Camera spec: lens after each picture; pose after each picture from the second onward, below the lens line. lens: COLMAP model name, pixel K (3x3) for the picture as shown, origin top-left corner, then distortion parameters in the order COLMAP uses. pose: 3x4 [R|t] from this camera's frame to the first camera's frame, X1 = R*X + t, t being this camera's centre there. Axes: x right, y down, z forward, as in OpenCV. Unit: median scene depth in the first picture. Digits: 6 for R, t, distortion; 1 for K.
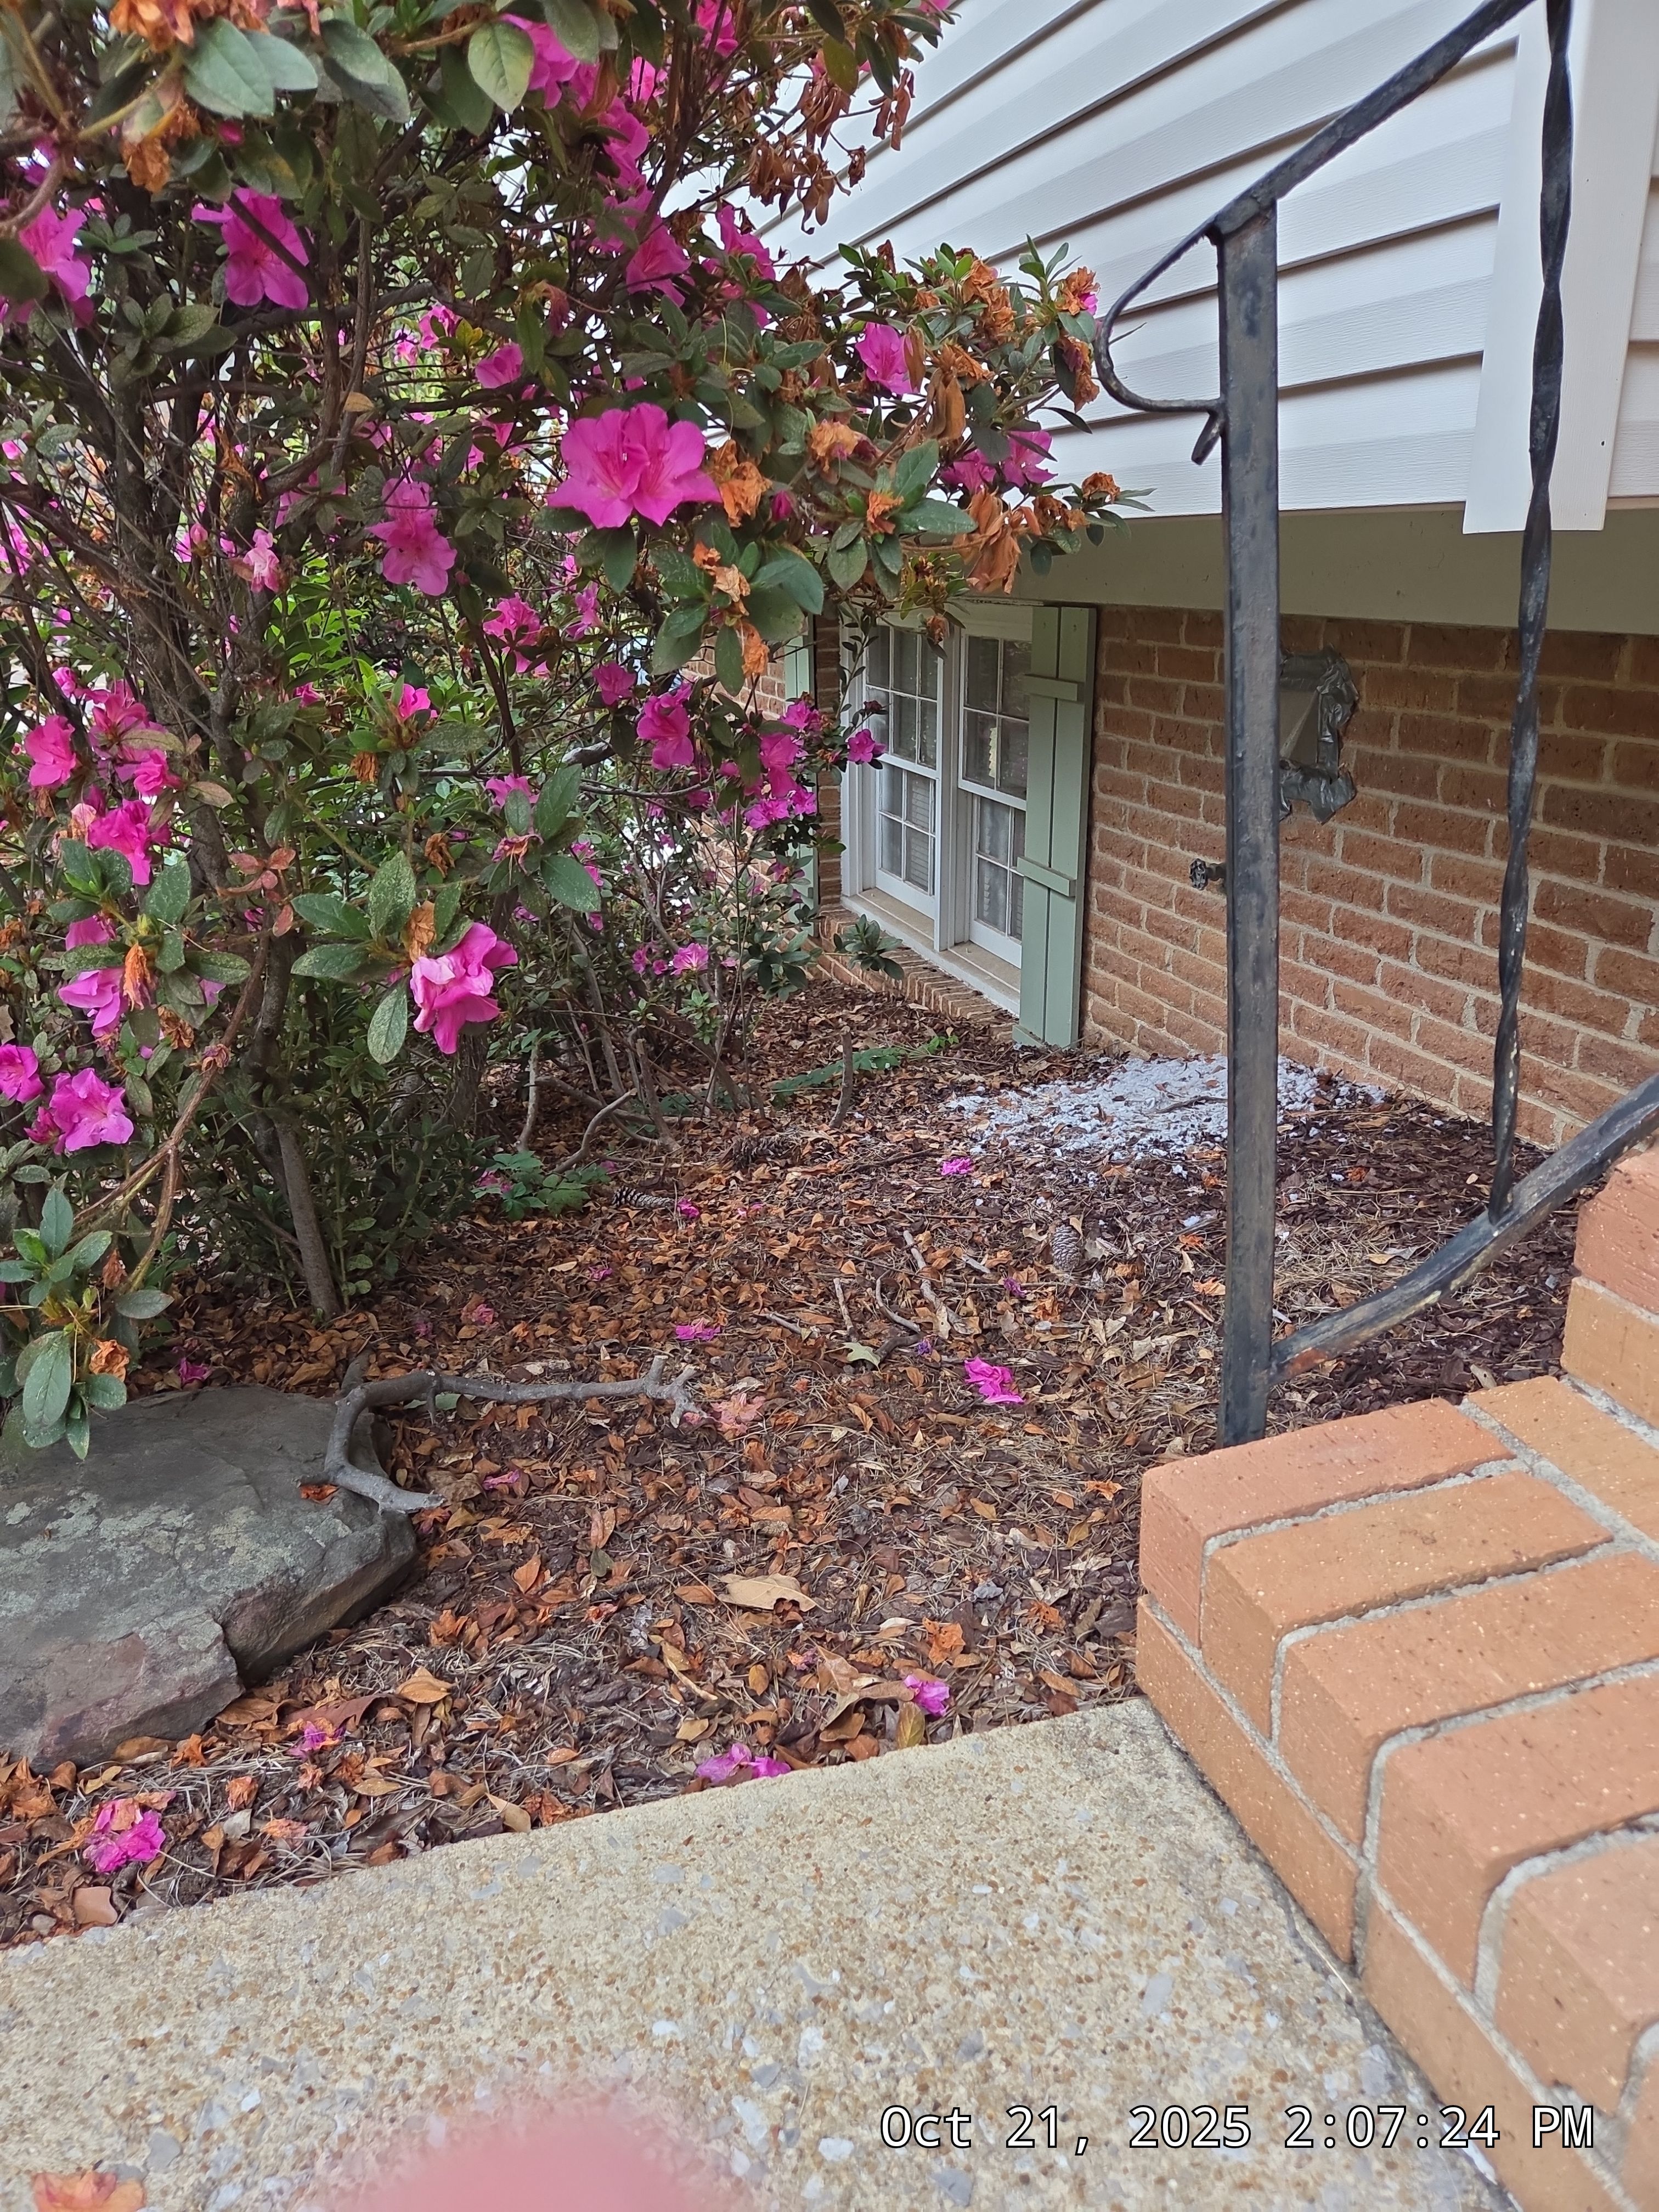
lens RADIAL K [[1512.7, 0, 821.1], [0, 1512.7, 1089.8], [0, 0, 1]] dist [0.048888, -0.046759]
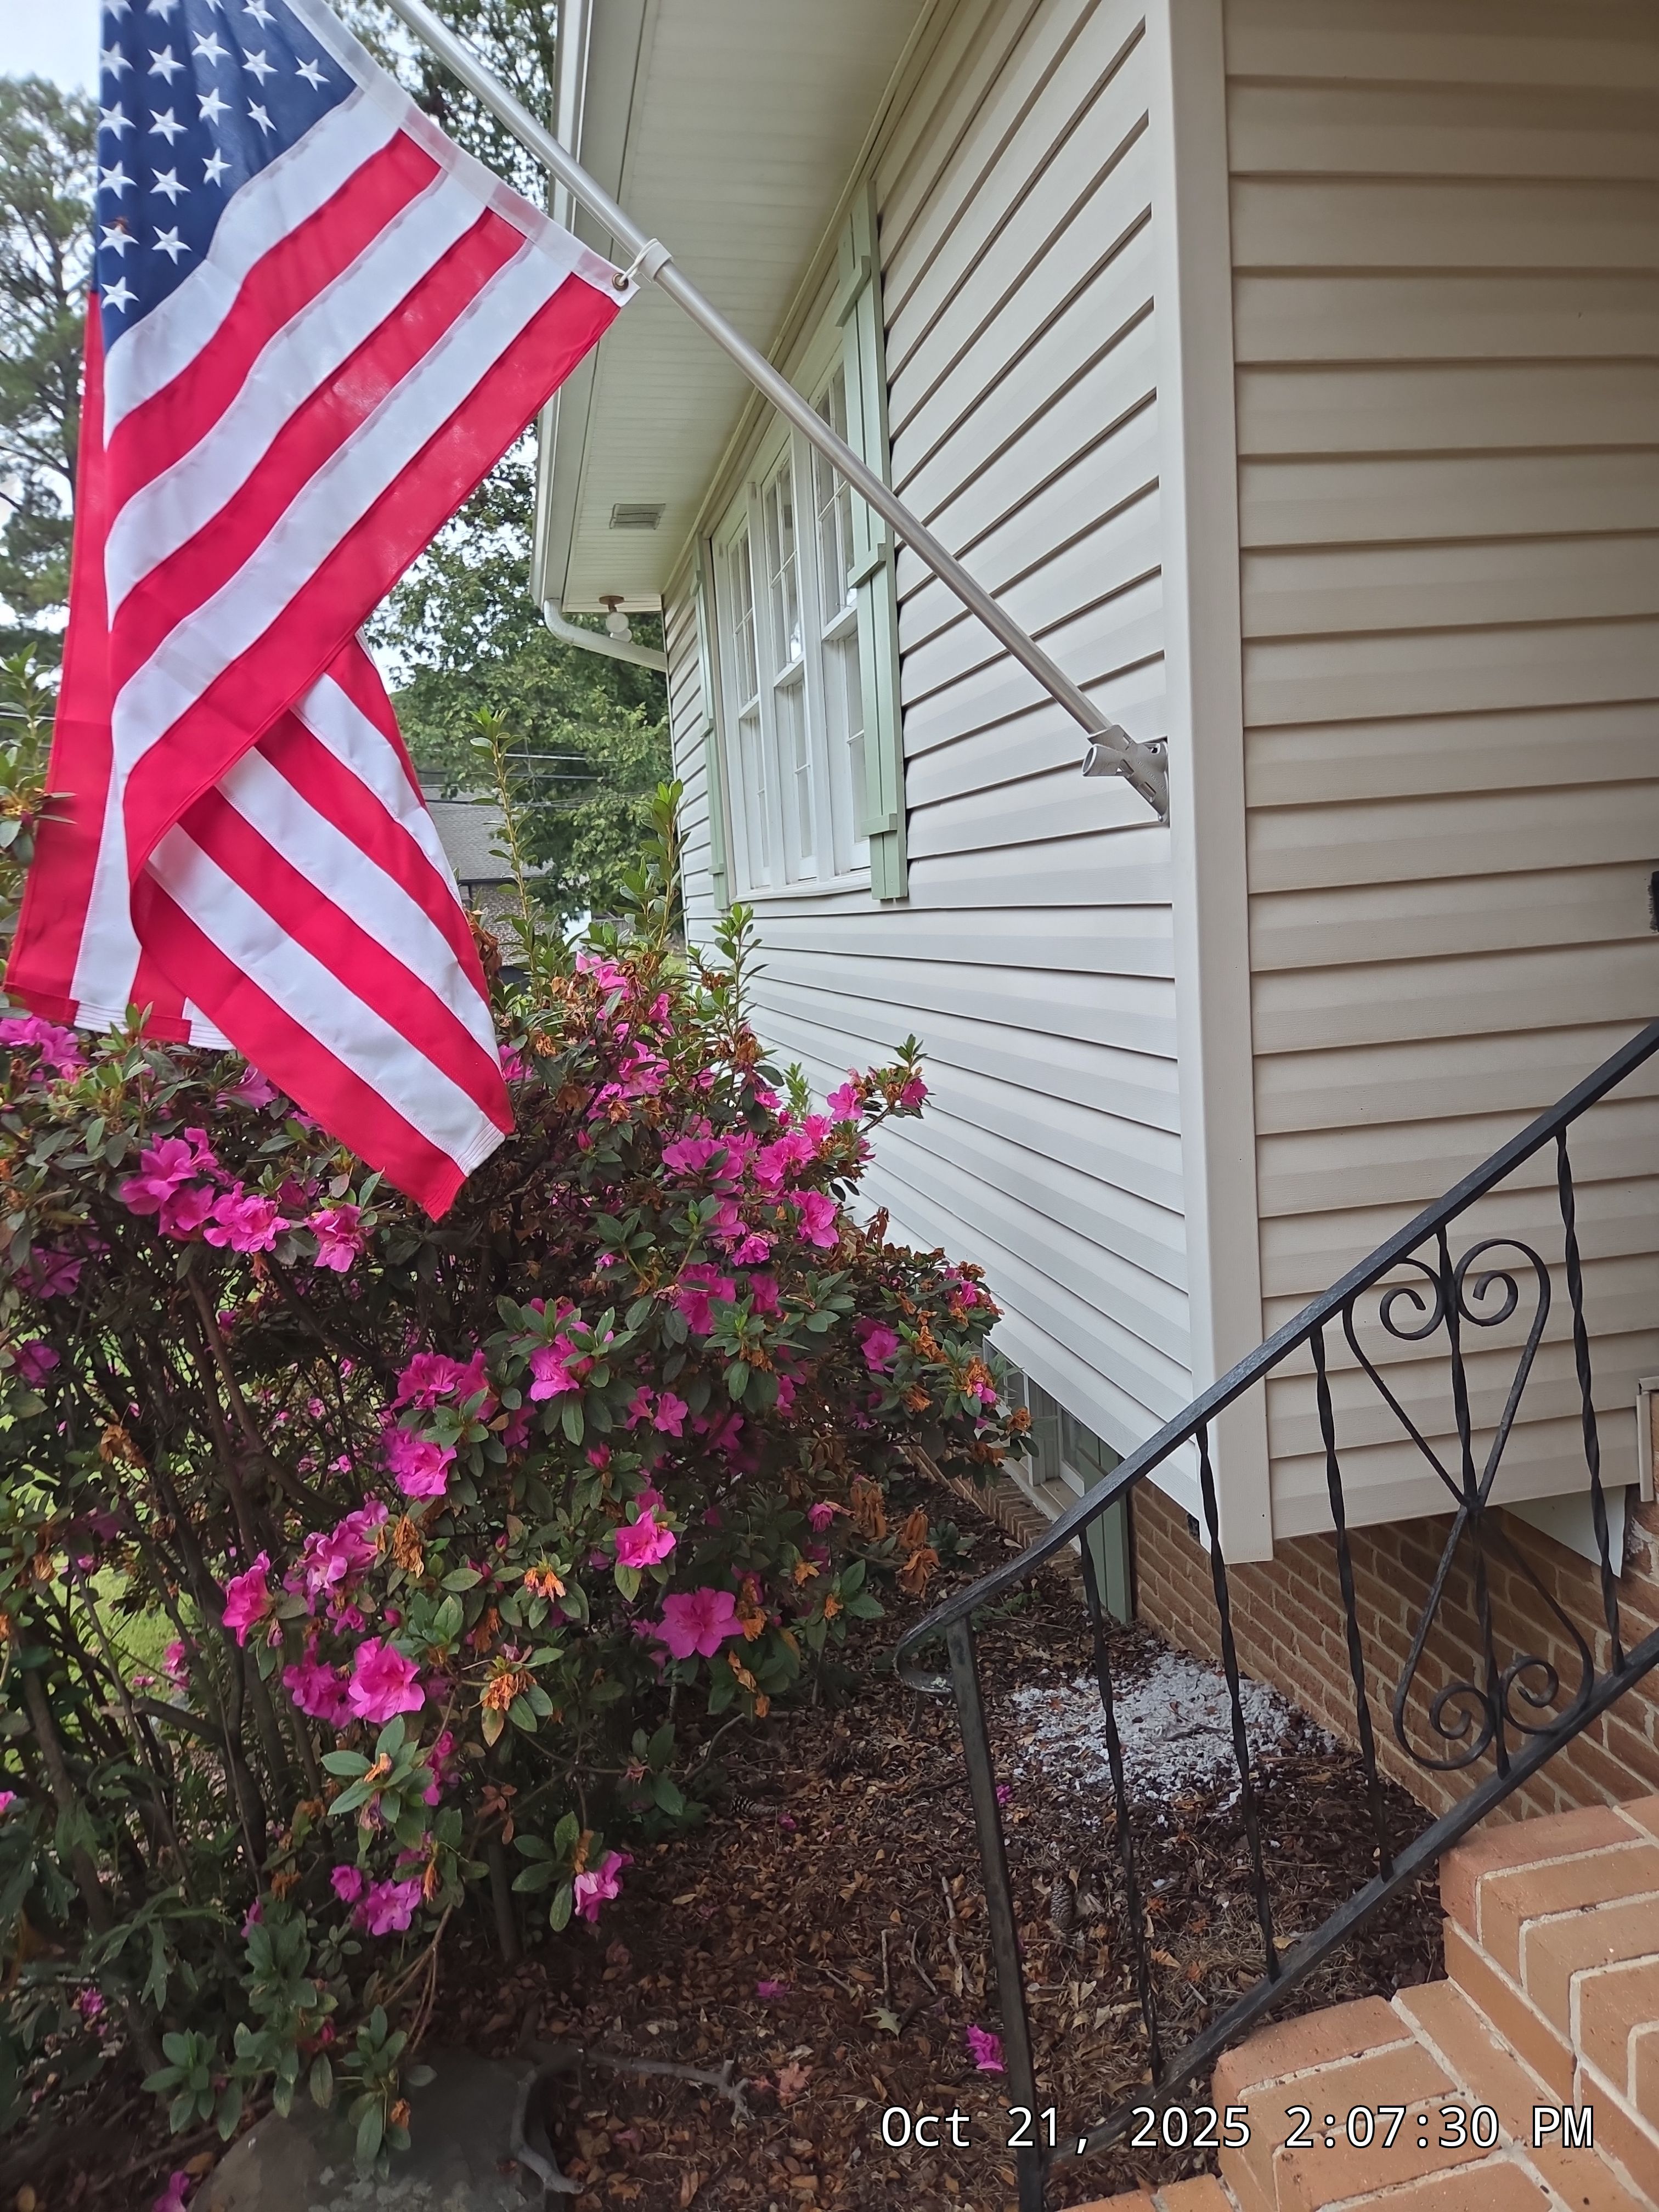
lens RADIAL K [[1512.7, 0, 830.3], [0, 1512.7, 1044.2], [0, 0, 1]] dist [0.048888, -0.046759]
pose [[0.994005, -0.029503, -0.105278, 0.135789], [0.002279, 0.968284, -0.249843, -0.311046], [0.109310, 0.248105, 0.962546, -0.517865]]
